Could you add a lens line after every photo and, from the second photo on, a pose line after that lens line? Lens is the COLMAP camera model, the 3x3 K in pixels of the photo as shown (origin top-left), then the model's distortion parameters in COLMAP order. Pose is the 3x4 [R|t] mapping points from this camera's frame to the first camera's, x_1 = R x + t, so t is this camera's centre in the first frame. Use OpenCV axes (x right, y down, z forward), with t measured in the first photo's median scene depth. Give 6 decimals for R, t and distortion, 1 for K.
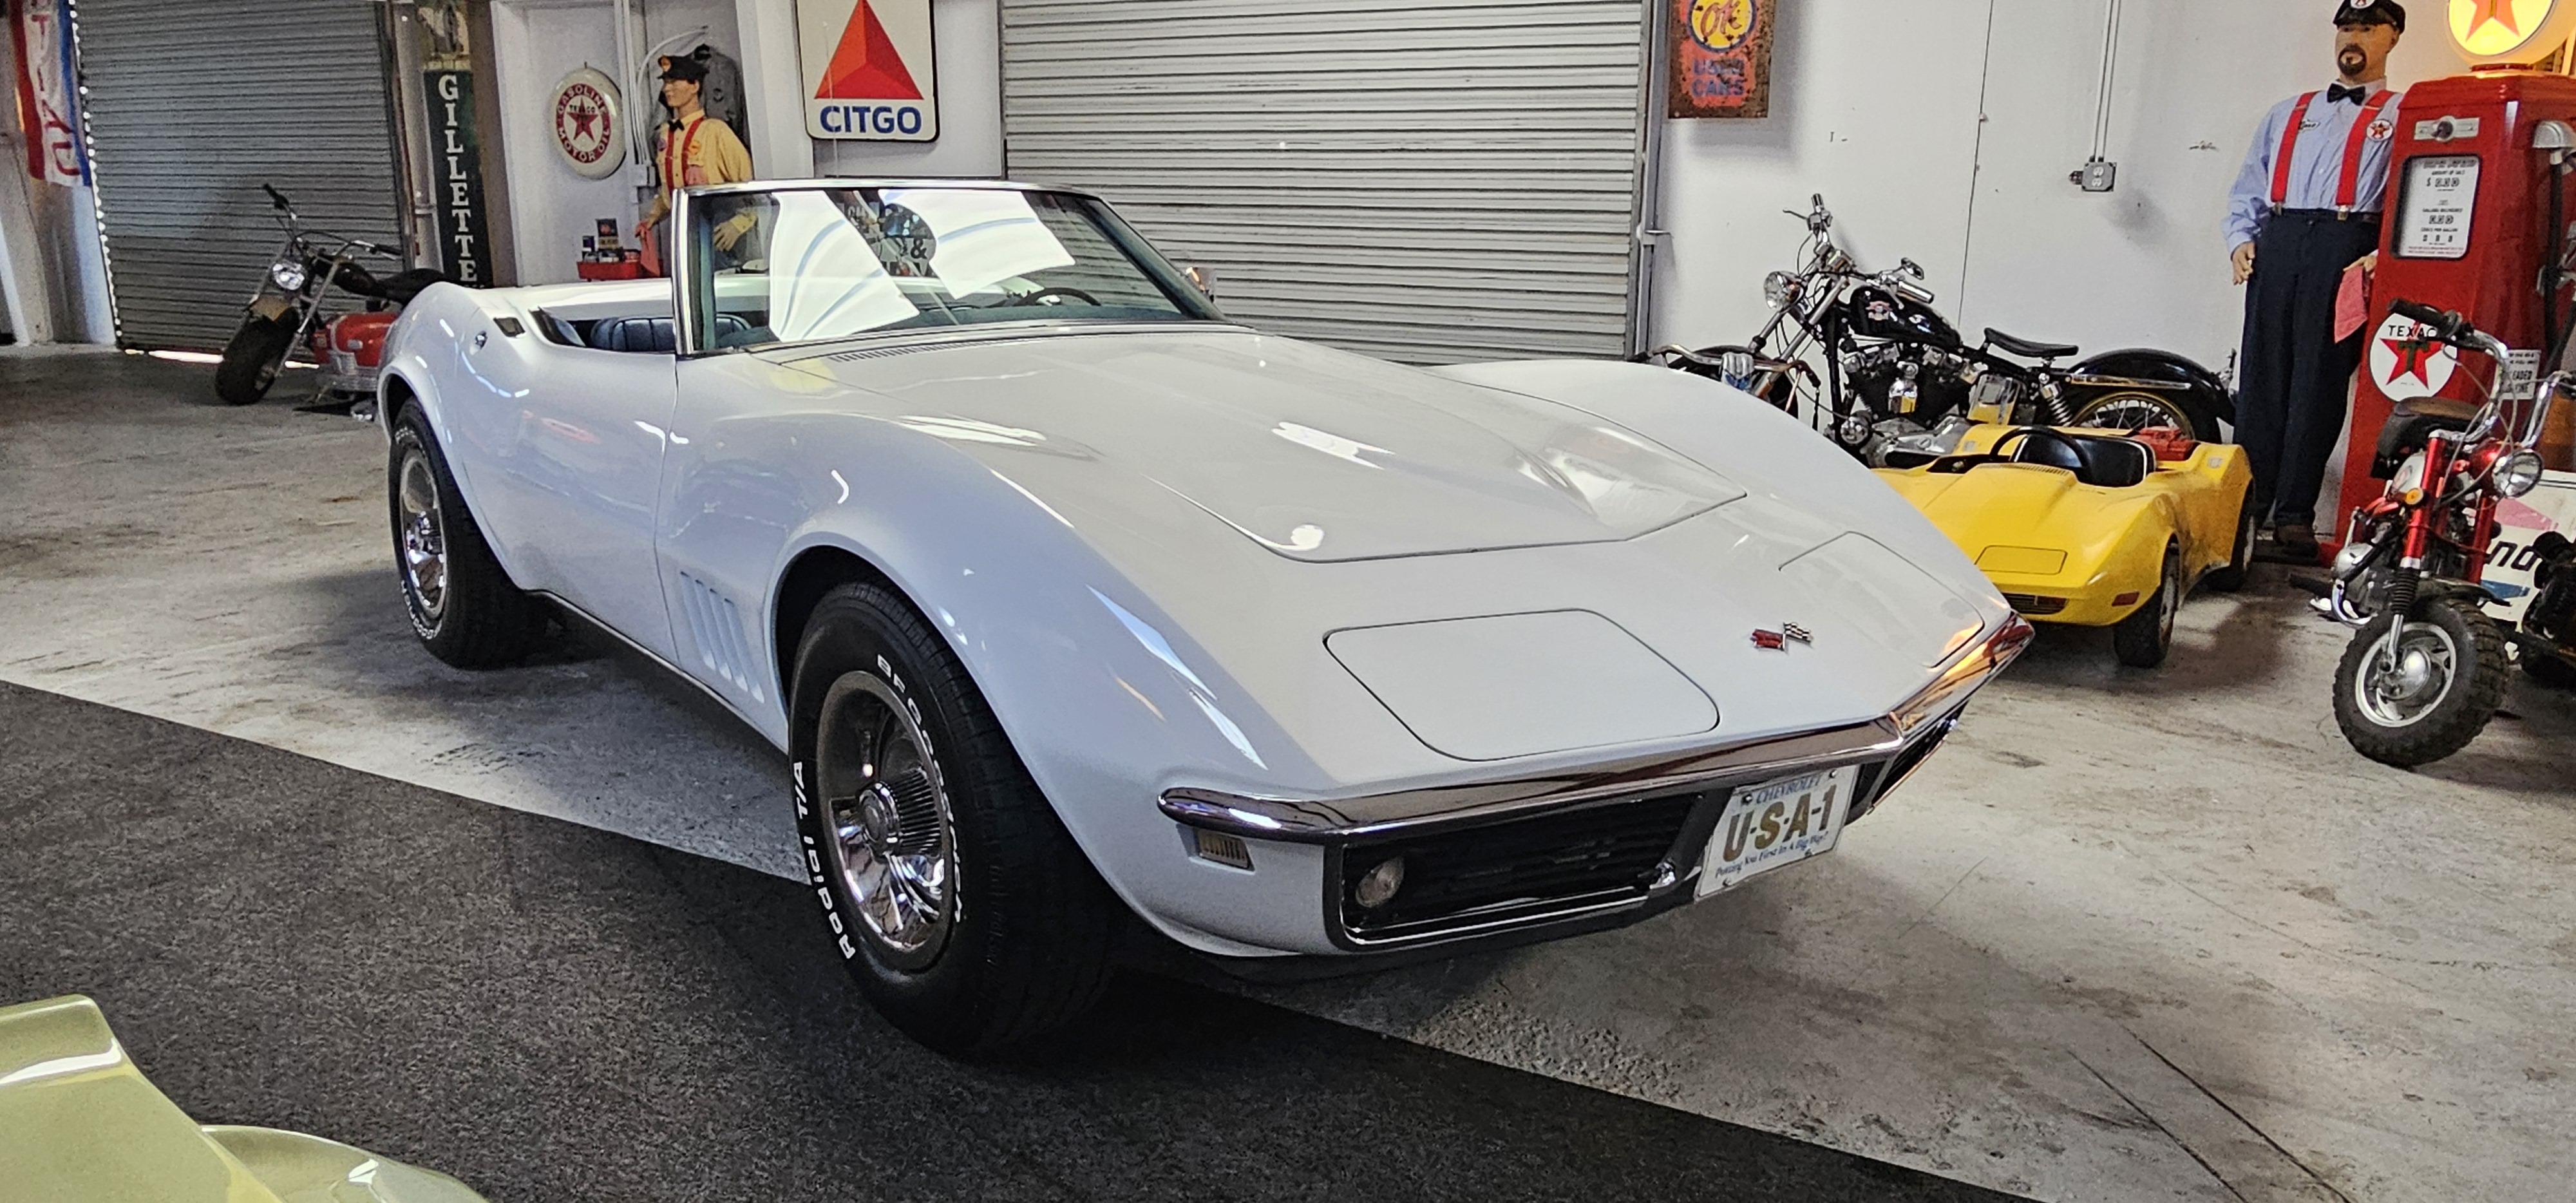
lens RADIAL K [[1761.1, 0, 1283.7], [0, 1761.1, 612.6], [0, 0, 1]] dist [0.002244, 0.002043]
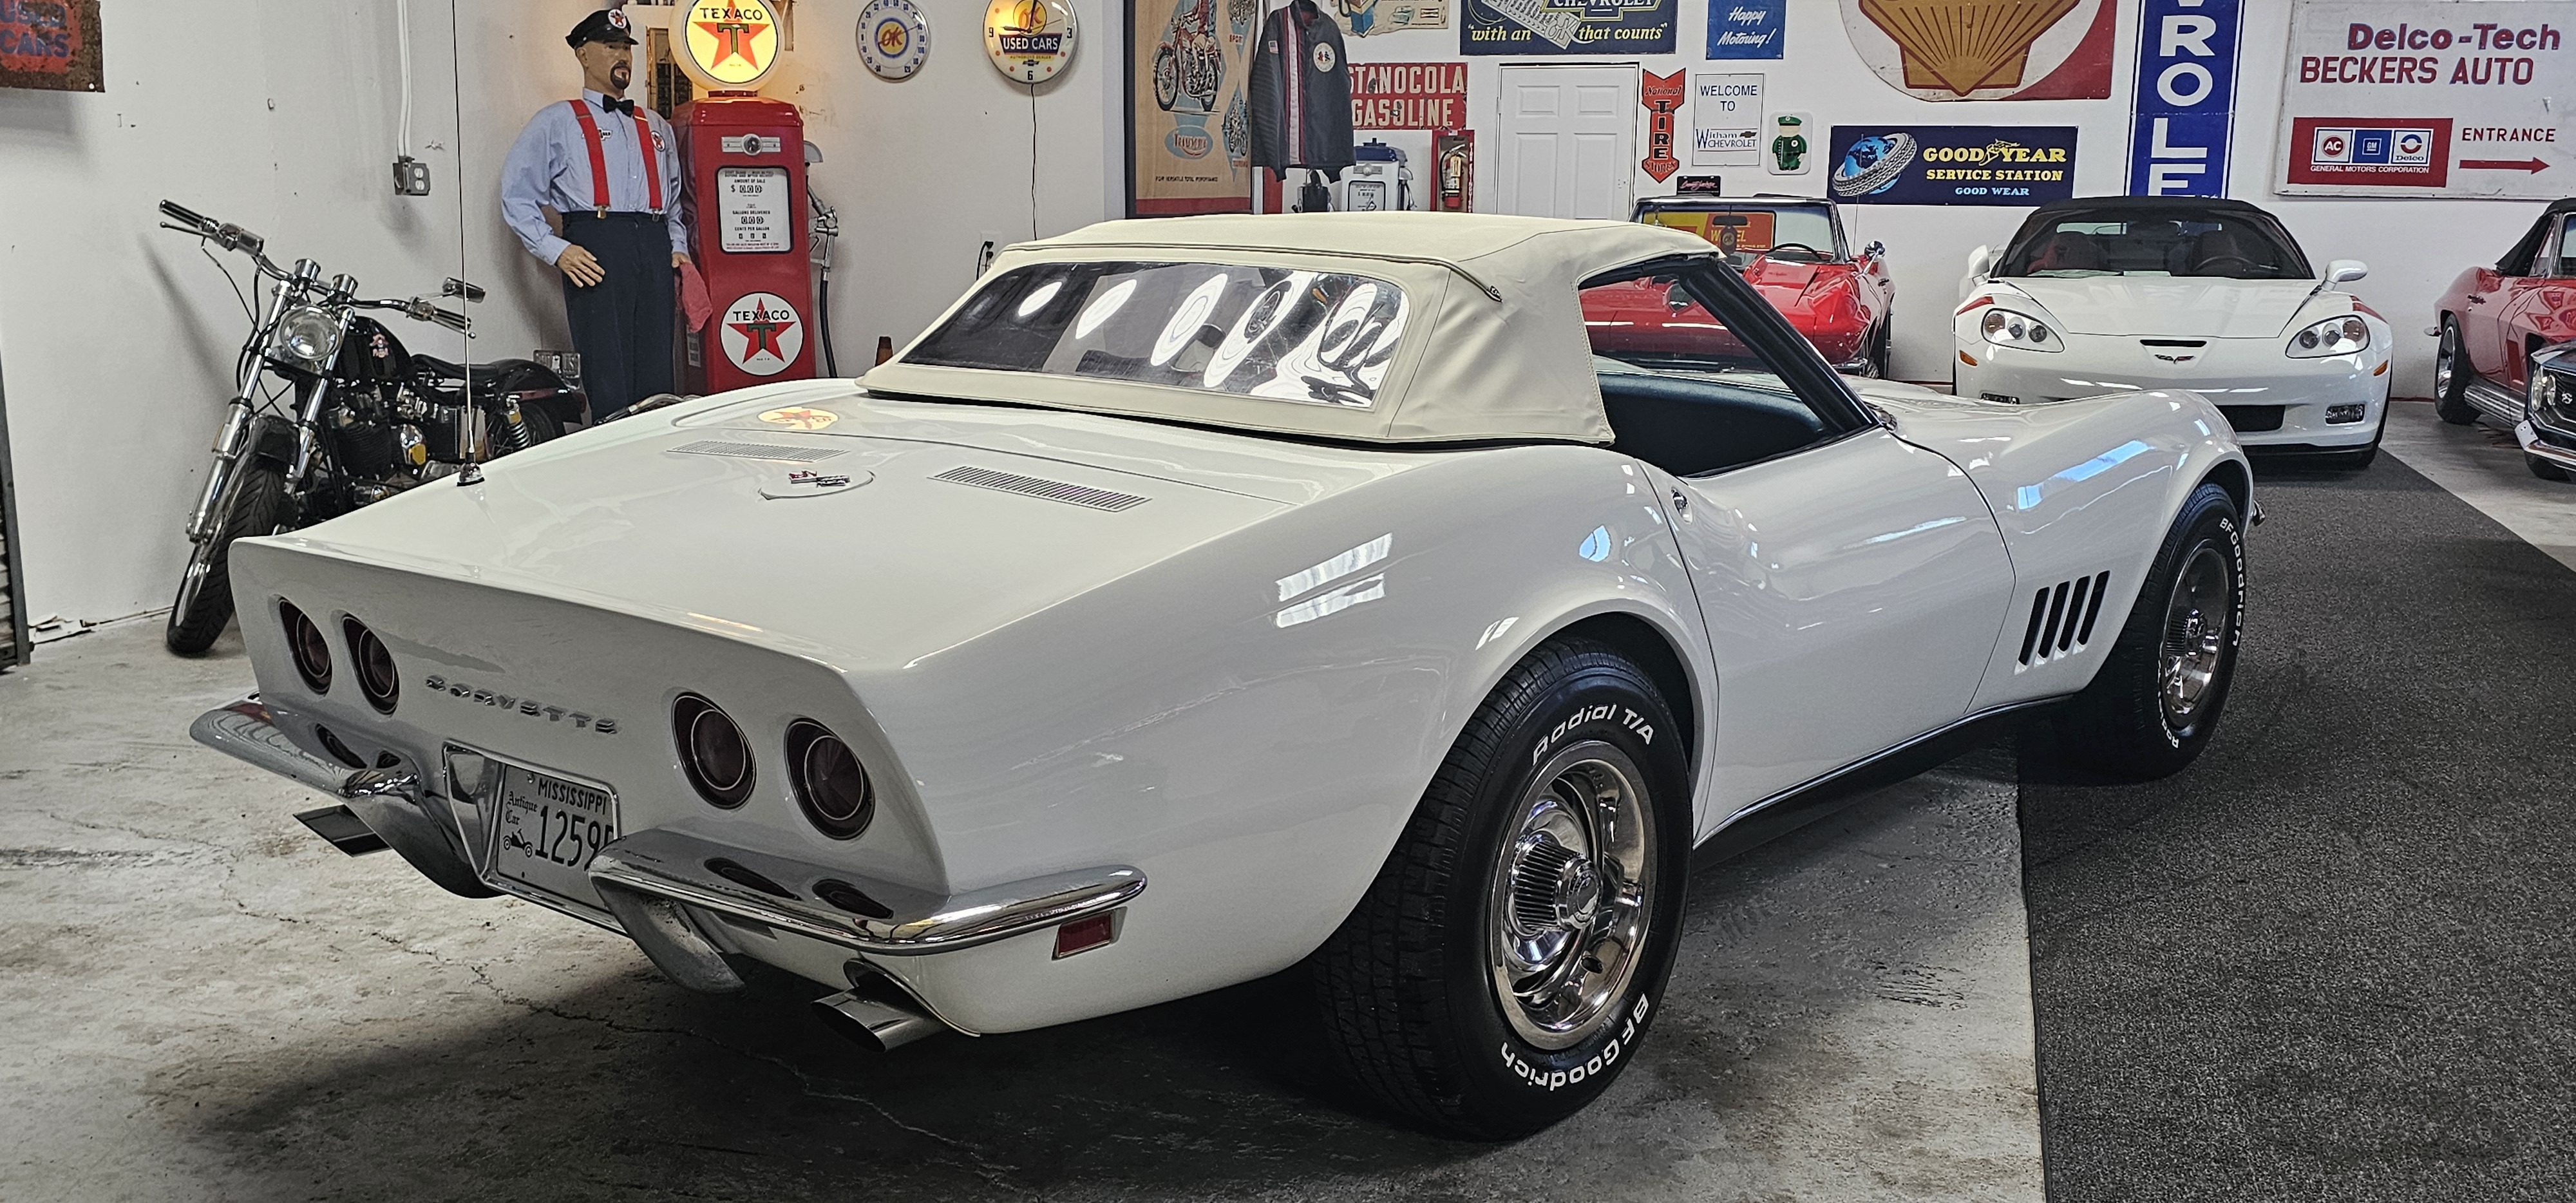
lens RADIAL K [[2226.0, 0, 1288.7], [0, 2226.0, 601.2], [0, 0, 1]] dist [0.073714, -0.053415]
pose [[-0.205921, -0.192510, 0.959446, -0.869341], [0.216336, 0.947243, 0.236493, -0.245564], [-0.954356, 0.256262, -0.153410, 0.906003]]
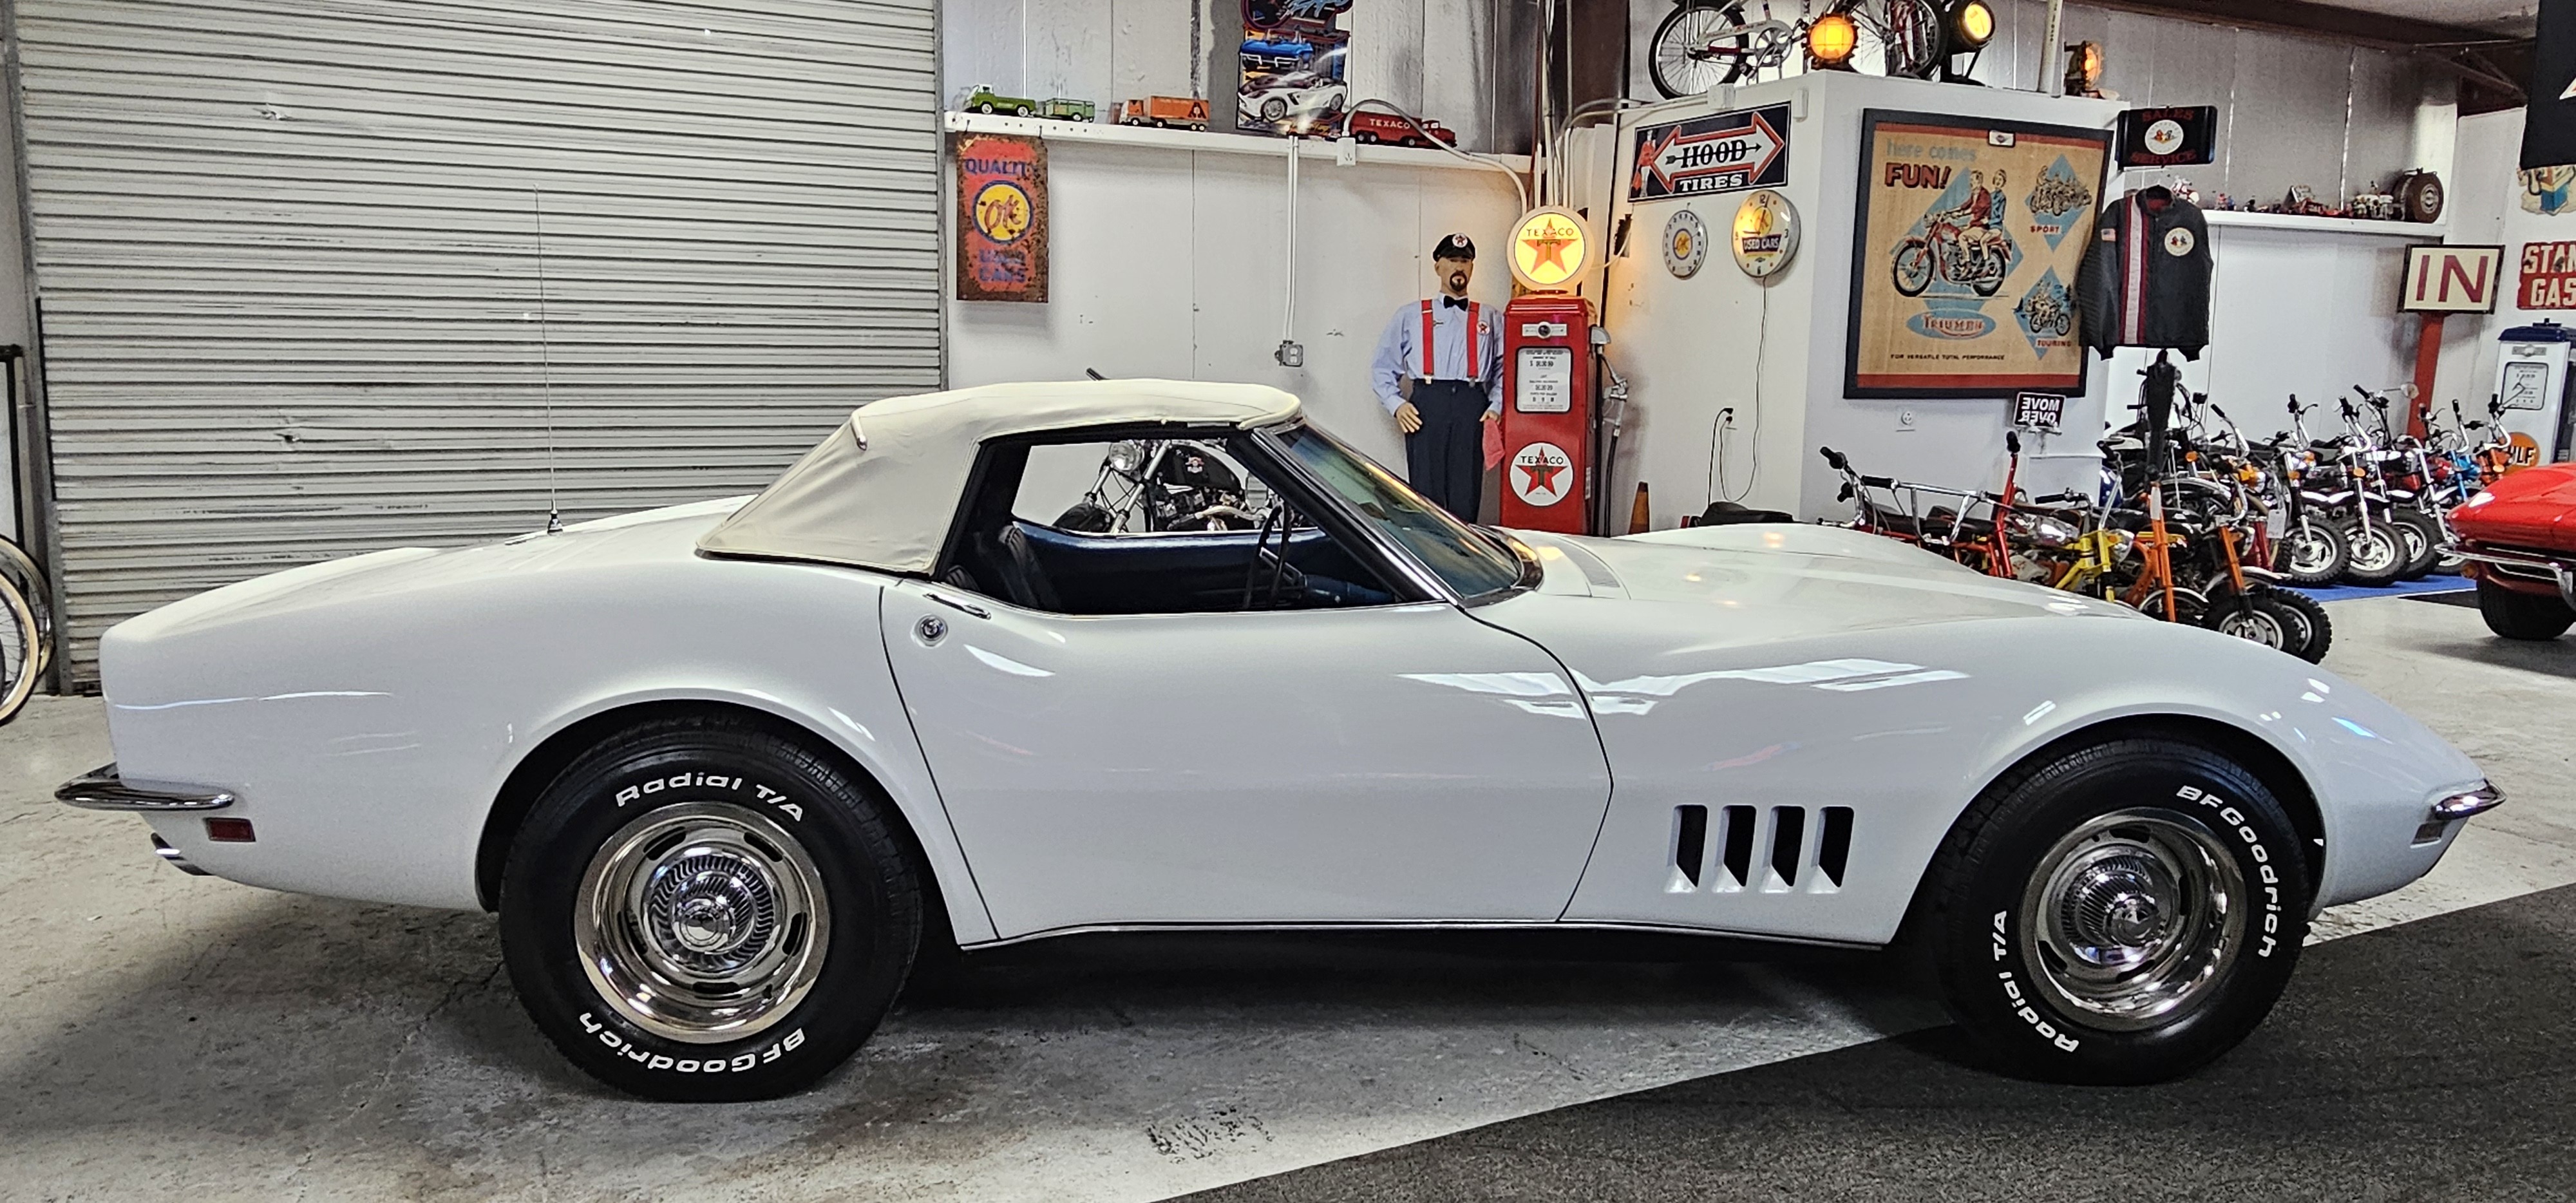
lens RADIAL K [[1715.6, 0, 1270.0], [0, 1715.6, 600.3], [0, 0, 1]] dist [0.011308, -0.010502]
pose [[0.571857, -0.124718, 0.810817, -0.688329], [0.182077, 0.983020, 0.022789, -0.111475], [-0.799892, 0.134599, 0.584855, 0.321249]]
